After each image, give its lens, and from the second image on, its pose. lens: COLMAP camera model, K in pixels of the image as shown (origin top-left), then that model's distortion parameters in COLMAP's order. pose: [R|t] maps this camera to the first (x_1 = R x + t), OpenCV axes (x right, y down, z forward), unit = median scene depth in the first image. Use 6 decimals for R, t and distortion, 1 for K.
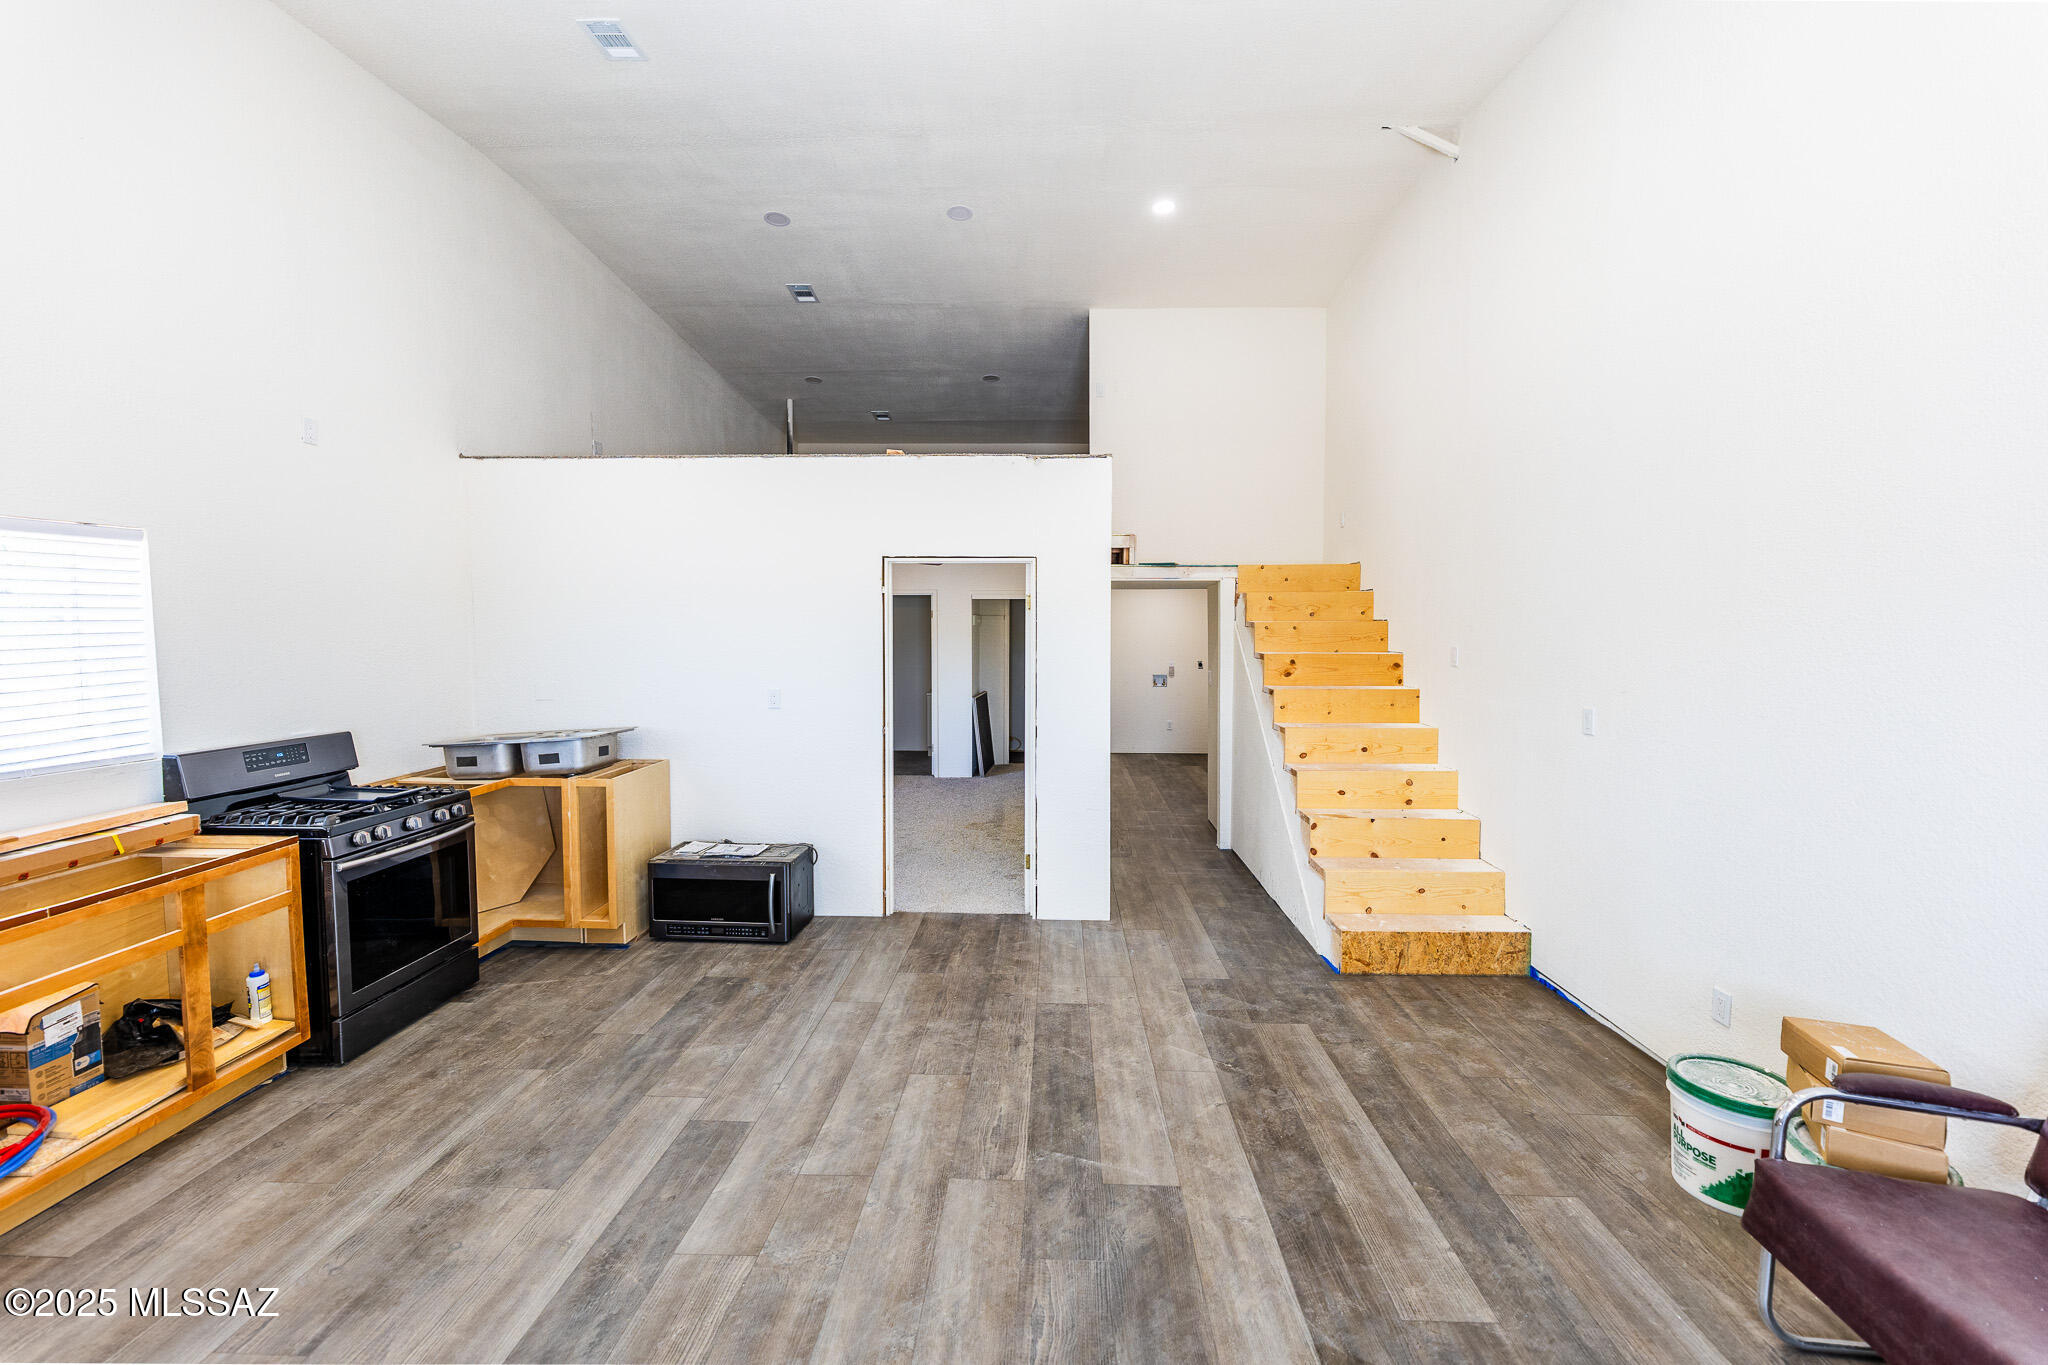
lens RADIAL K [[812.6, 0, 1013.9], [0, 812.6, 690.4], [0, 0, 1]] dist [-0.000740, -0.000577]
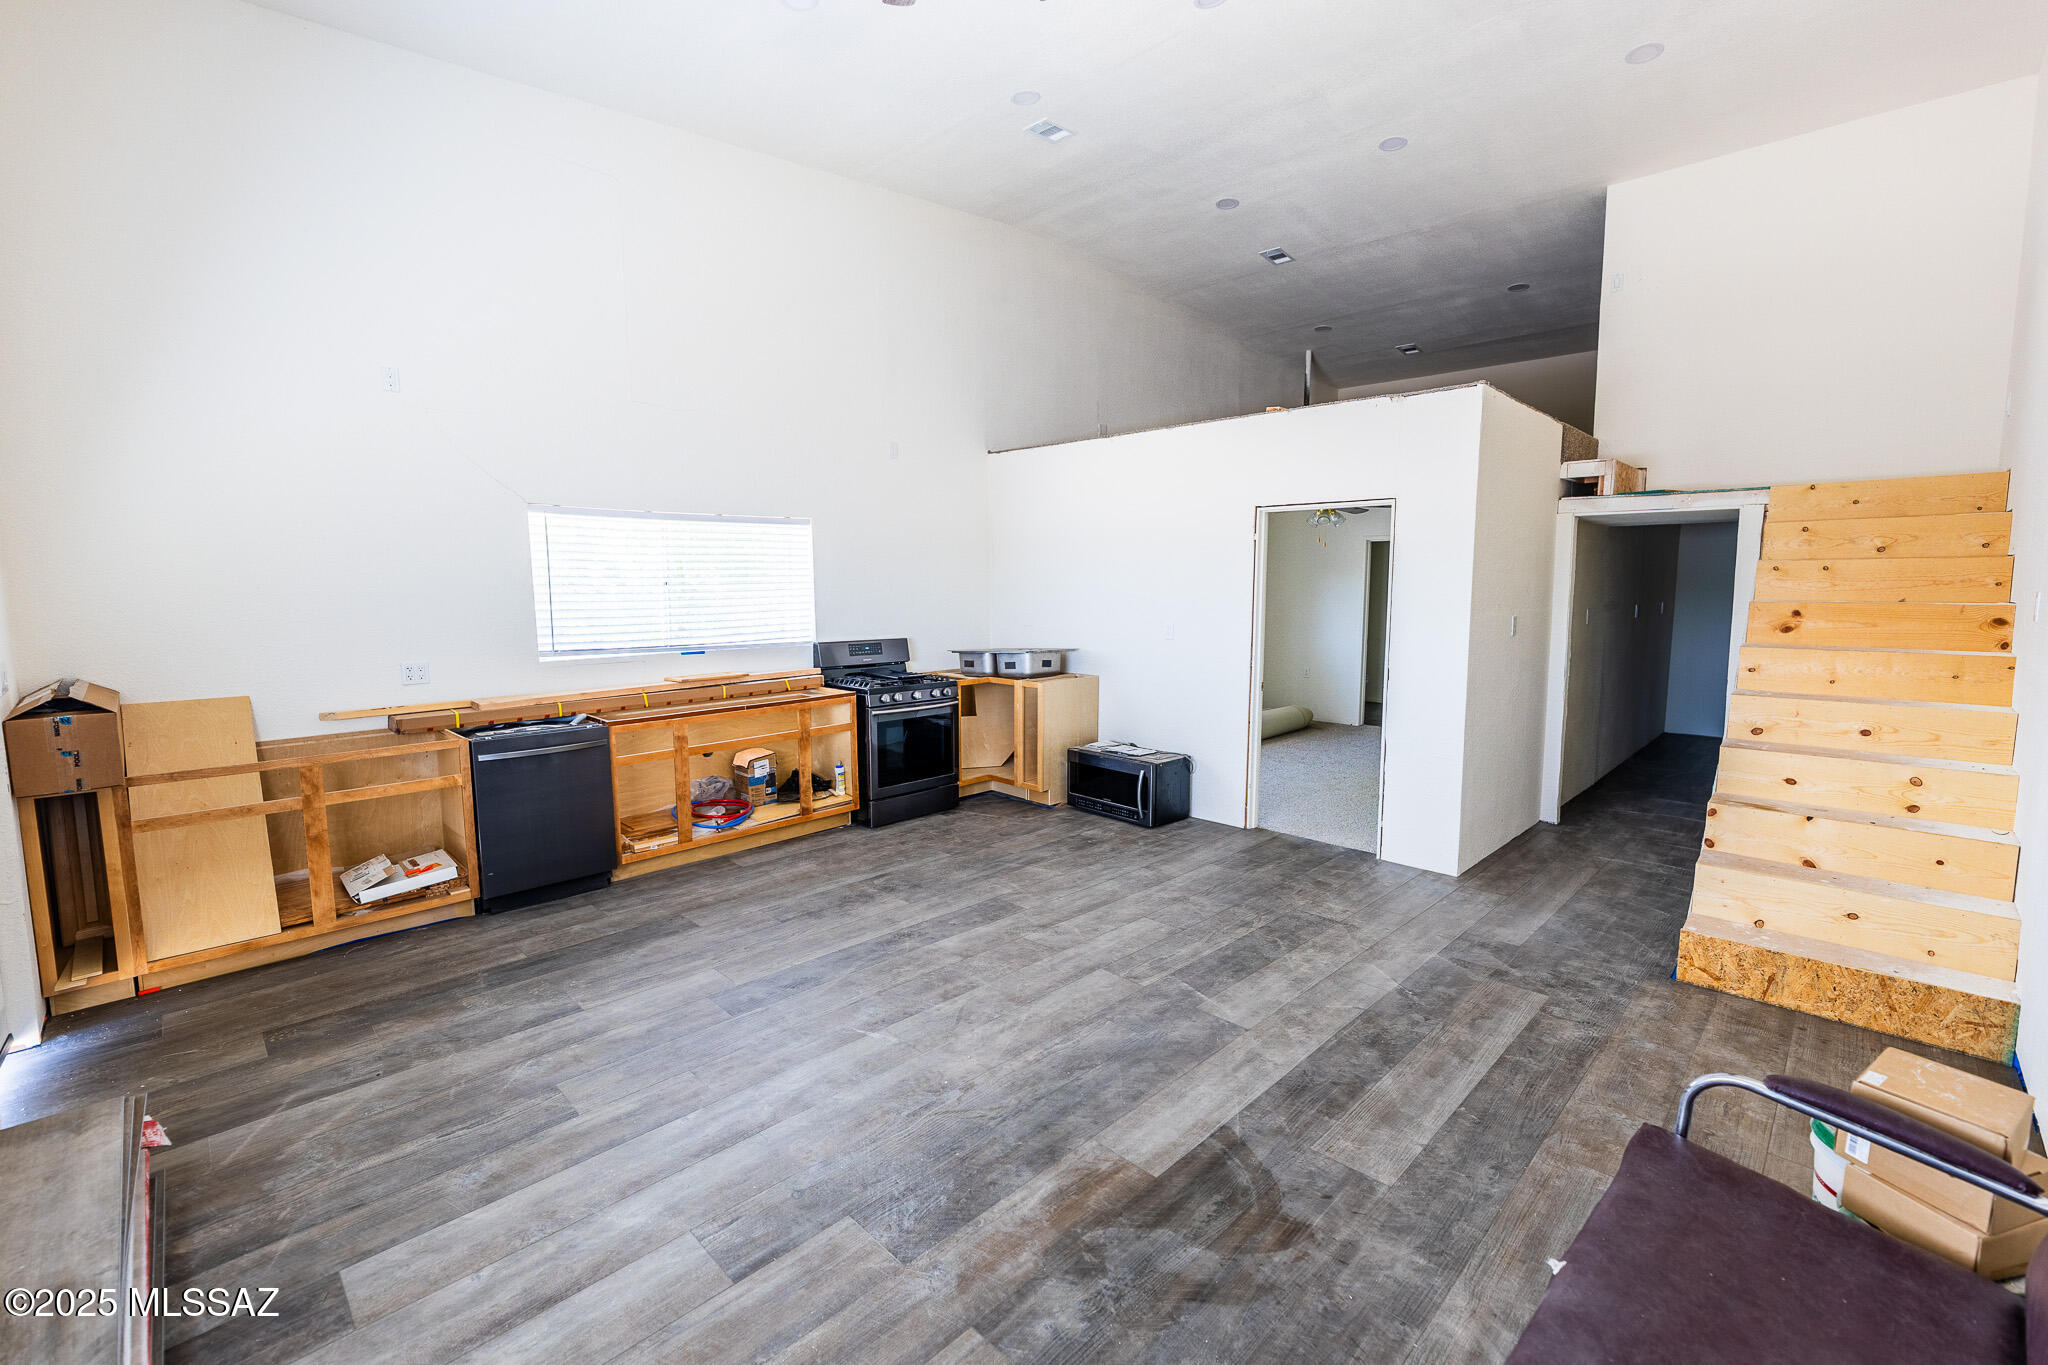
lens RADIAL K [[812.6, 0, 1013.9], [0, 812.6, 690.4], [0, 0, 1]] dist [-0.000740, -0.000577]
pose [[0.752721, 0.087832, -0.652455, 0.402999], [-0.048705, 0.995774, 0.077859, 0.018319], [0.656536, -0.026829, 0.753817, -0.074024]]
